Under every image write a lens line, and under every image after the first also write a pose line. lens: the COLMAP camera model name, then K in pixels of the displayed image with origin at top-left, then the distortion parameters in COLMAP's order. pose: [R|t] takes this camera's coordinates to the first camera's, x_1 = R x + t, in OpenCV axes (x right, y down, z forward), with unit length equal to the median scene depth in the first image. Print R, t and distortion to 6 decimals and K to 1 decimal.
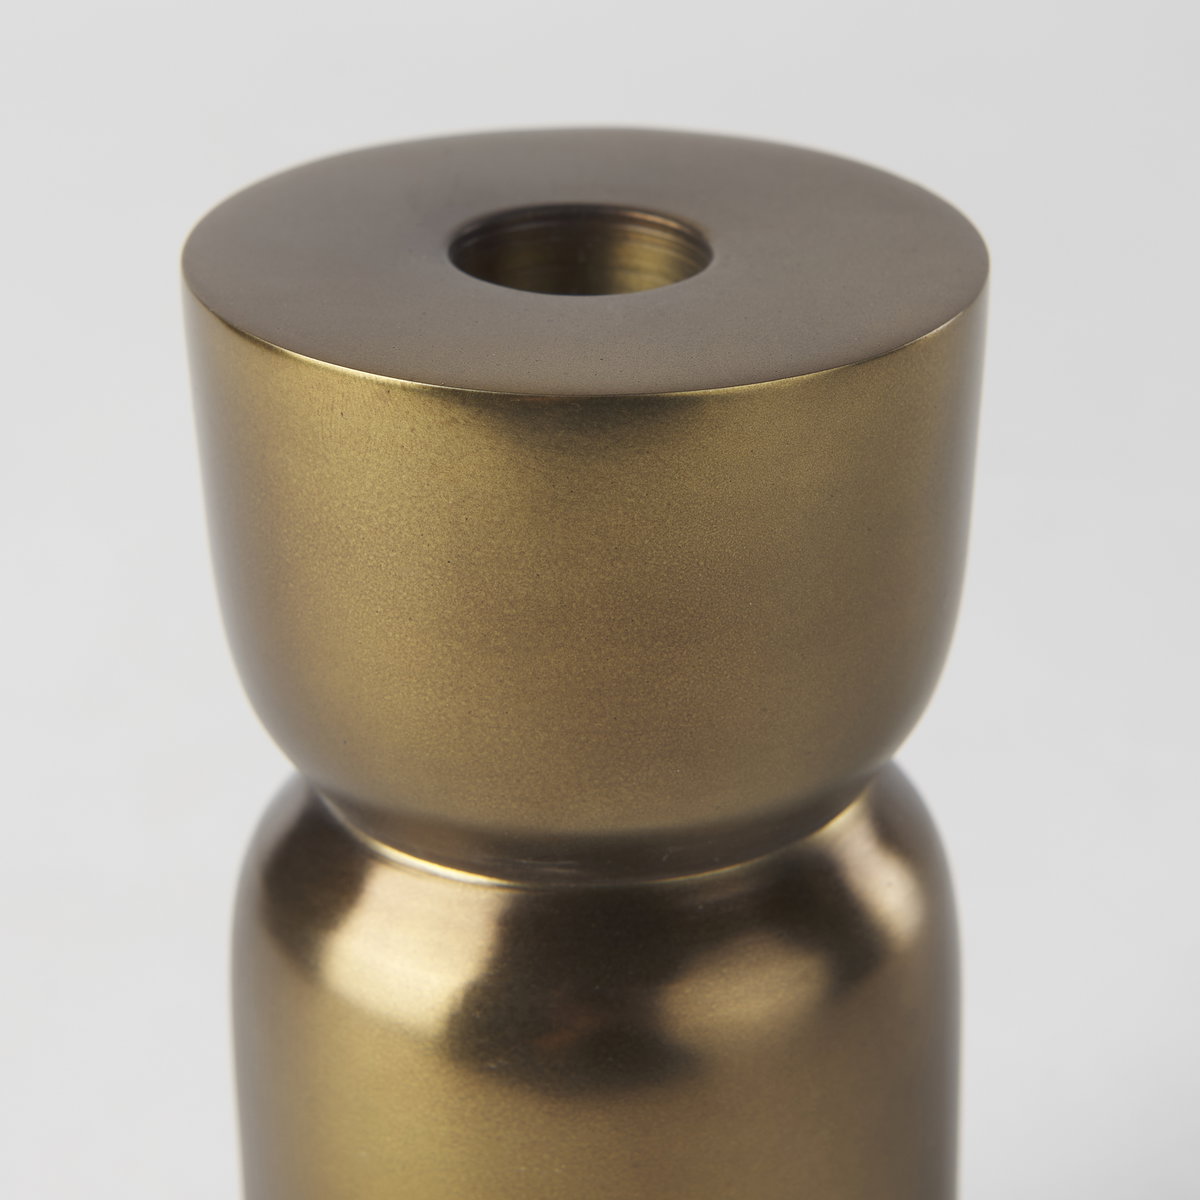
lens RADIAL K [[4413.1, 0, 596.2], [0, 4413.1, 598.4], [0, 0, 1]] dist [-0.028950, 0.000000]
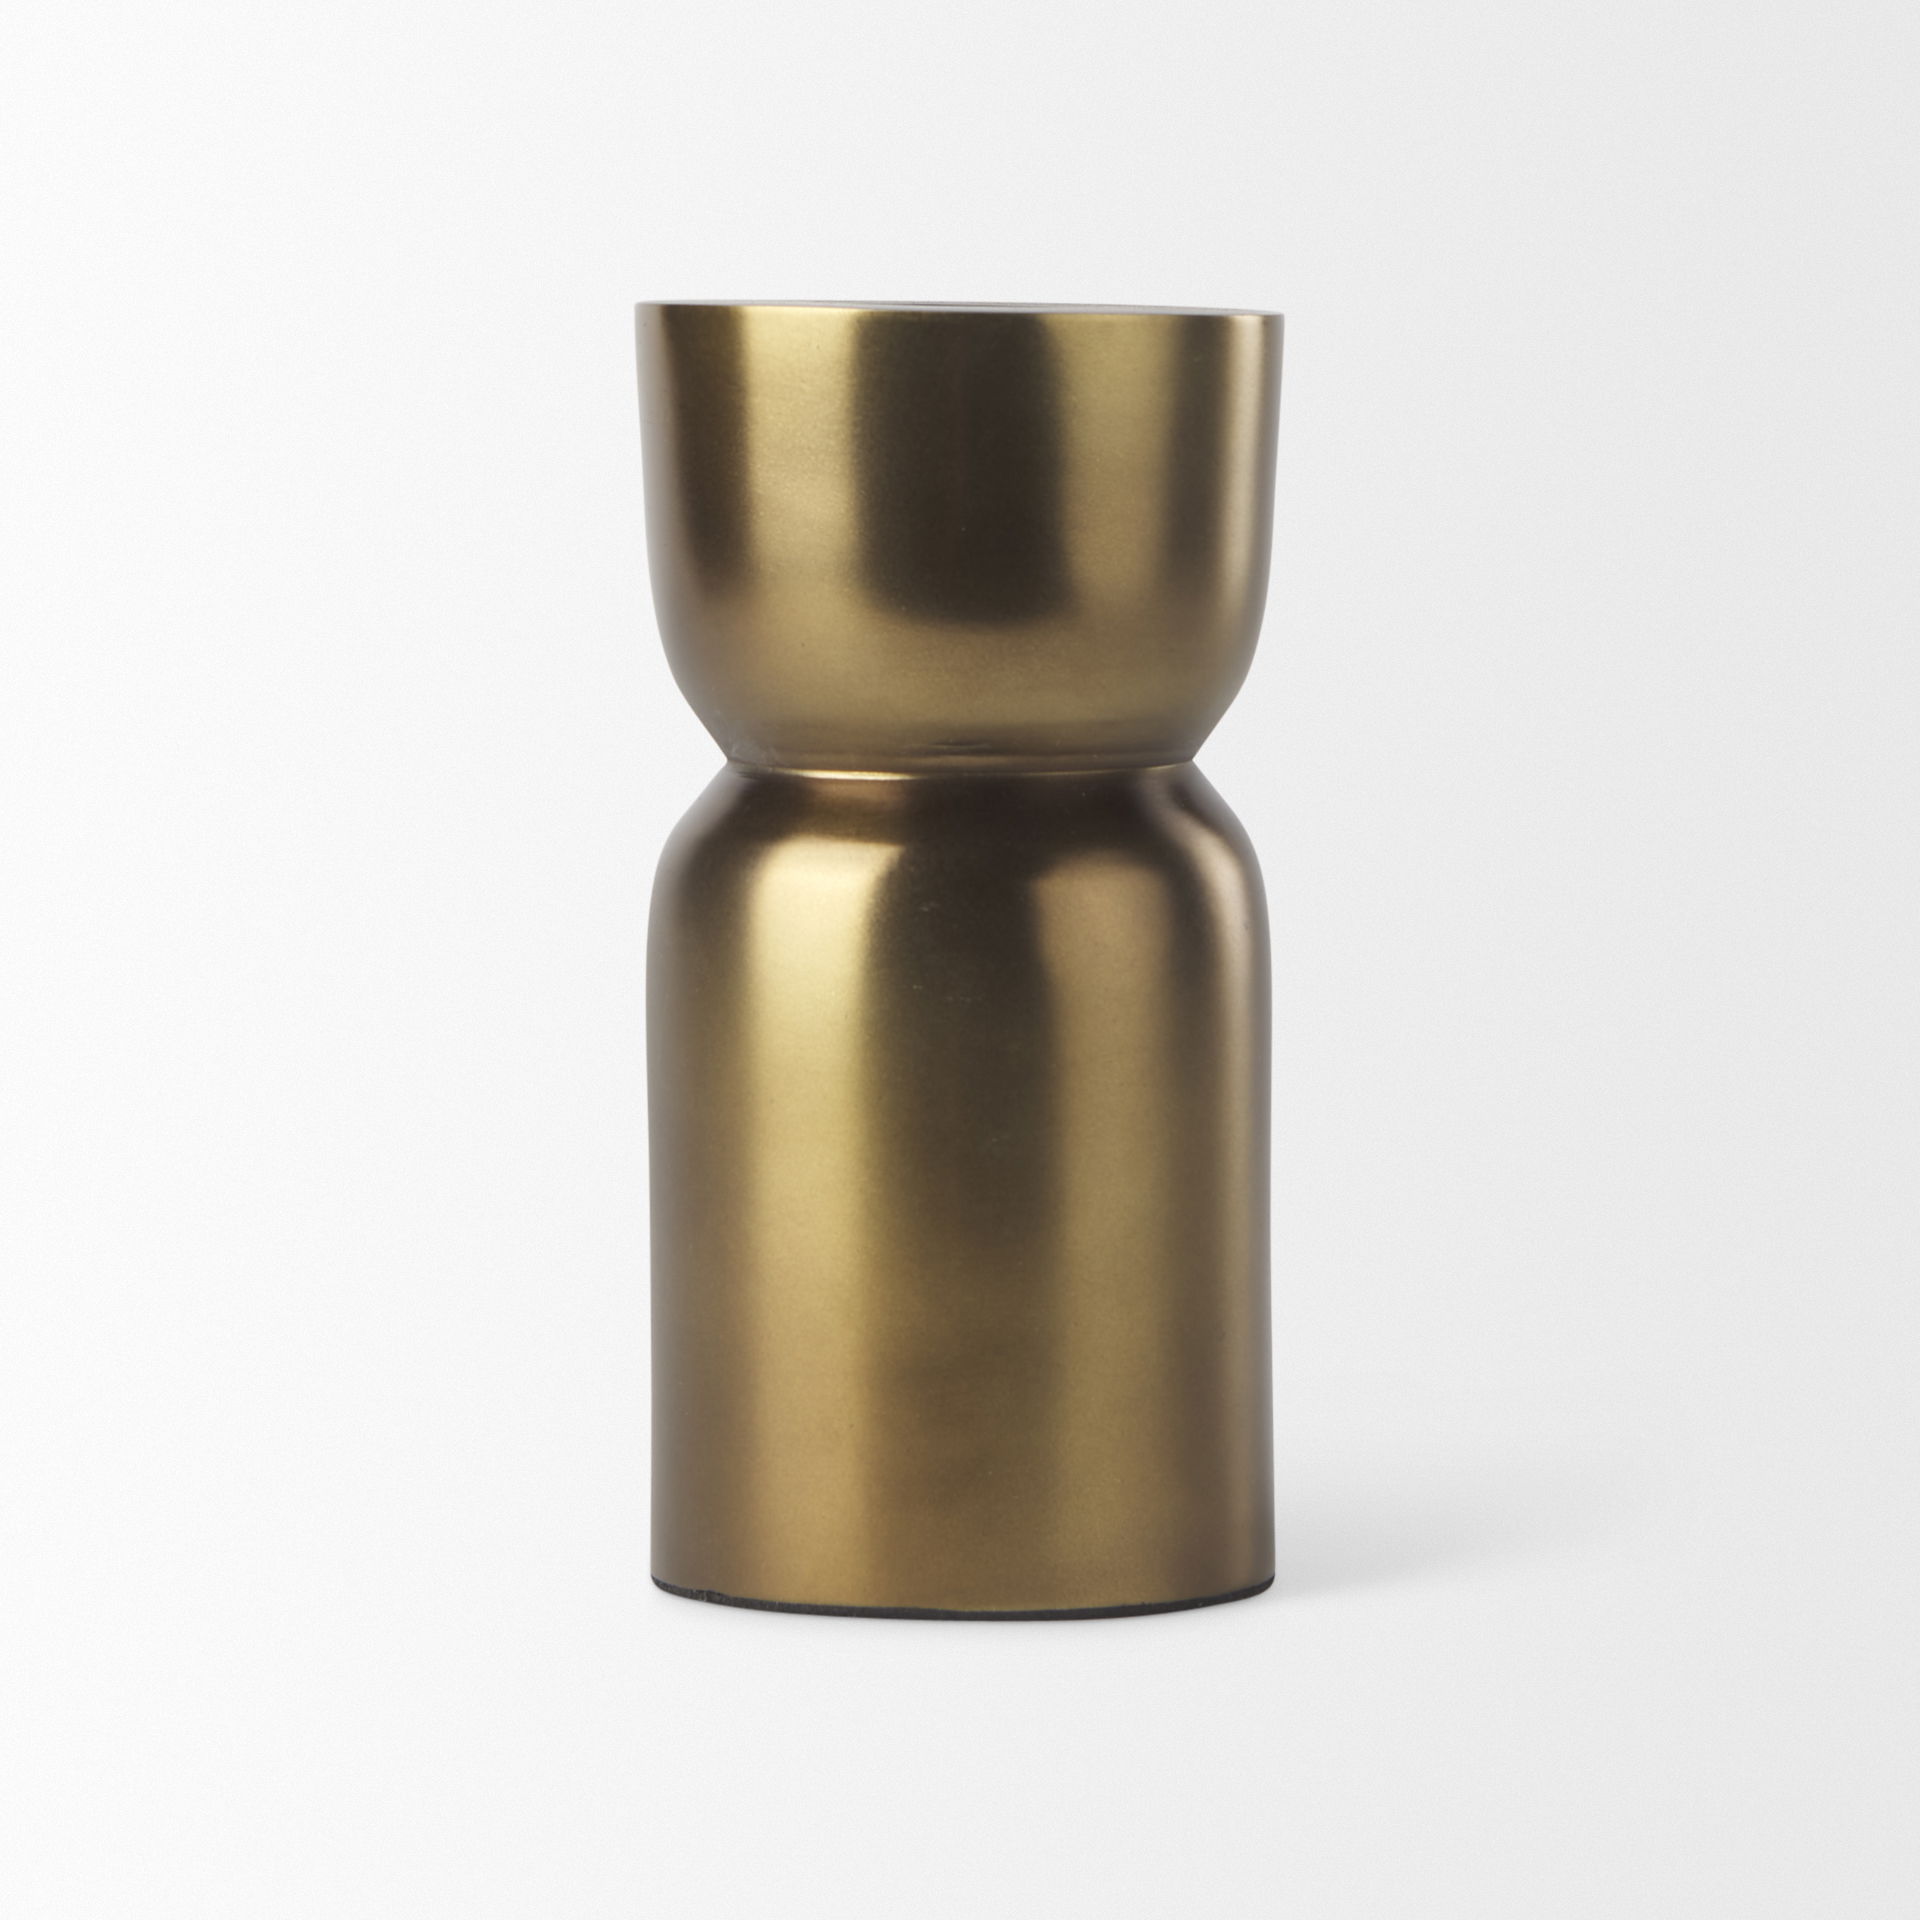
lens RADIAL K [[7061.0, 0, 962.5], [0, 7061.0, 959.7], [0, 0, 1]] dist [-0.028950, 0.000000]
pose [[0.991524, -0.004355, 0.129851, -0.269072], [0.038895, 0.963553, -0.264674, 0.641540], [-0.123966, 0.267481, 0.955555, -0.877217]]
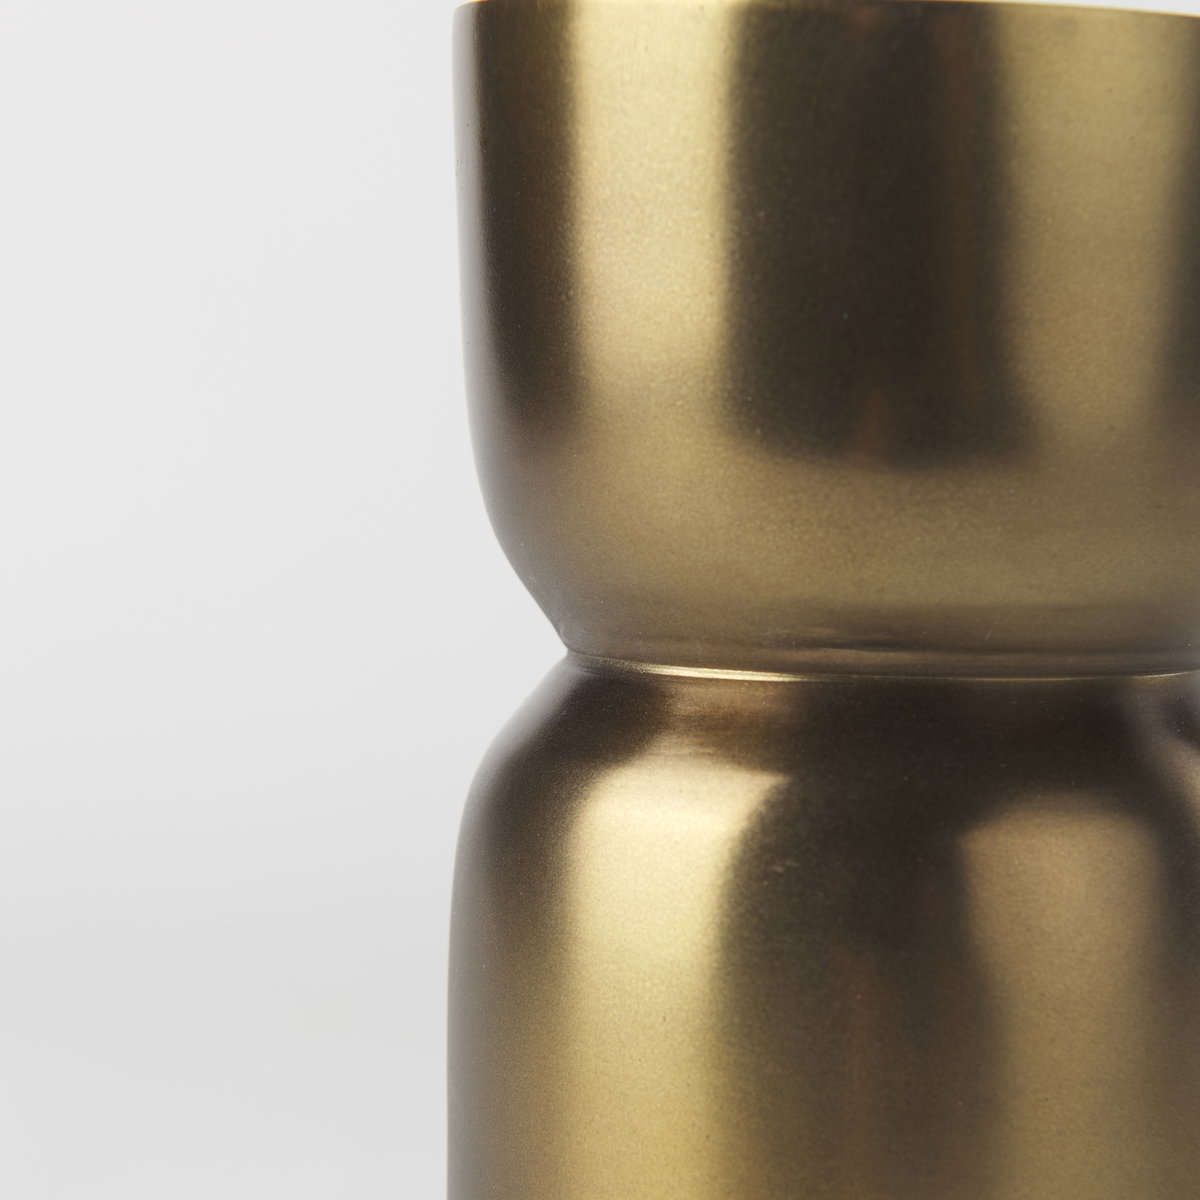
lens RADIAL K [[4413.1, 0, 610.8], [0, 4413.1, 607.5], [0, 0, 1]] dist [-0.028950, 0.000000]
pose [[0.999140, 0.035158, -0.021965, -0.039092], [-0.040201, 0.951063, -0.306371, 0.319624], [0.010119, 0.306991, 0.951659, 0.179290]]
